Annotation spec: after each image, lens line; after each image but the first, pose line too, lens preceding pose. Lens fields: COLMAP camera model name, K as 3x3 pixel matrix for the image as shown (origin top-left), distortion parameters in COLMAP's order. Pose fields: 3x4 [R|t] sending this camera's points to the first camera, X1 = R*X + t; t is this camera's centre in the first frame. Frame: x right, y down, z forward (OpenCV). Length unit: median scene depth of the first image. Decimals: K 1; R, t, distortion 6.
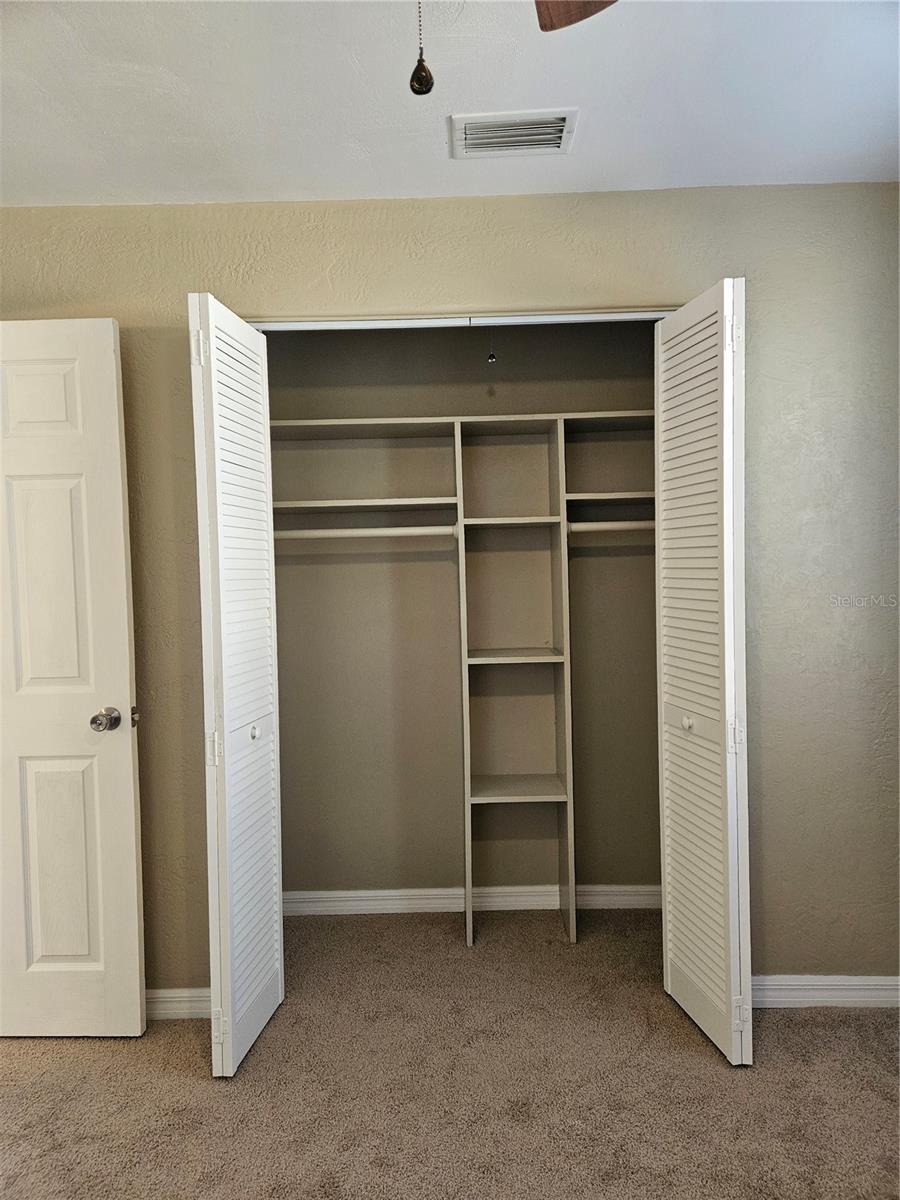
lens RADIAL K [[795.1, 0, 452.9], [0, 795.1, 604.6], [0, 0, 1]] dist [0.079980, -0.072703]
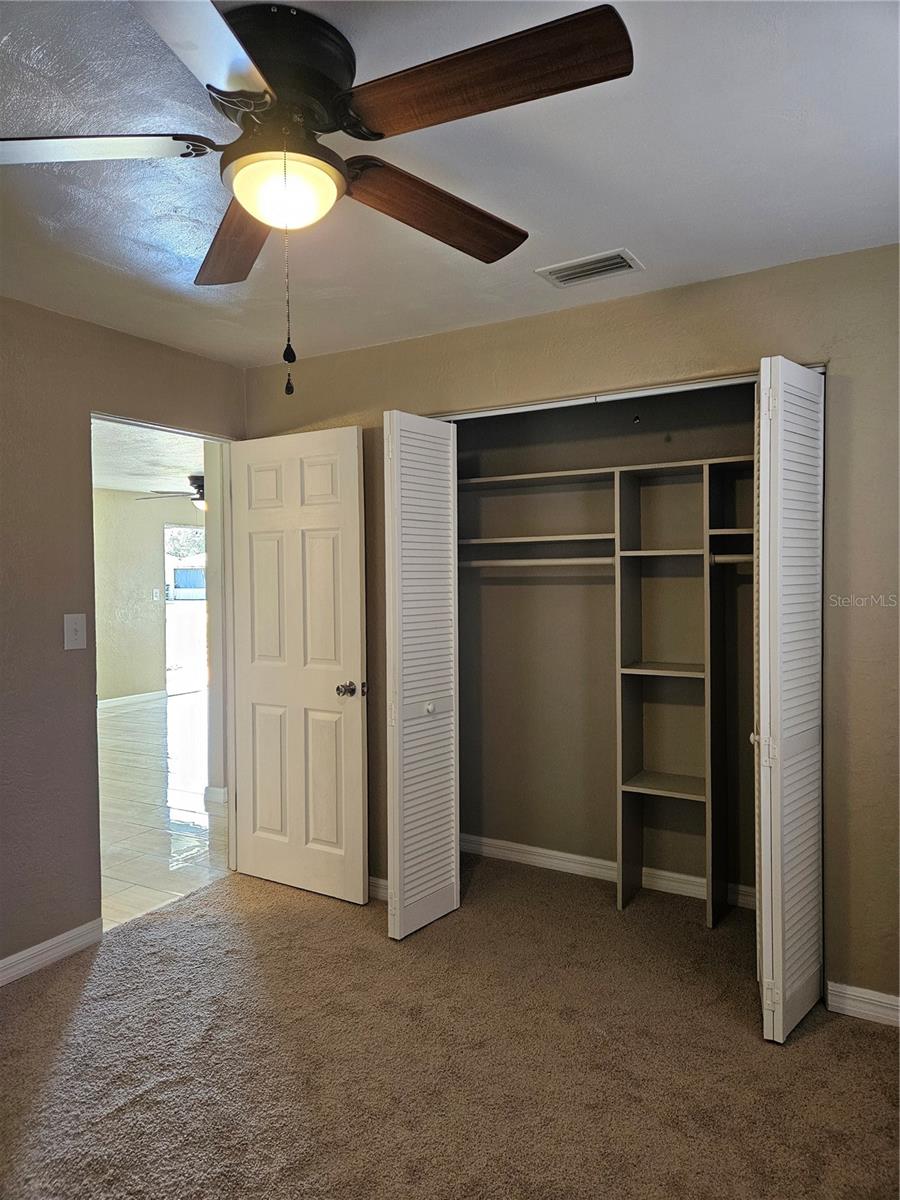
lens RADIAL K [[795.7, 0, 443.3], [0, 795.7, 598.3], [0, 0, 1]] dist [0.072477, -0.070367]
pose [[0.864228, 0.030969, -0.502147, 0.443951], [-0.034359, 0.999406, 0.002503, -0.035530], [0.501926, 0.015090, 0.864779, -0.196666]]
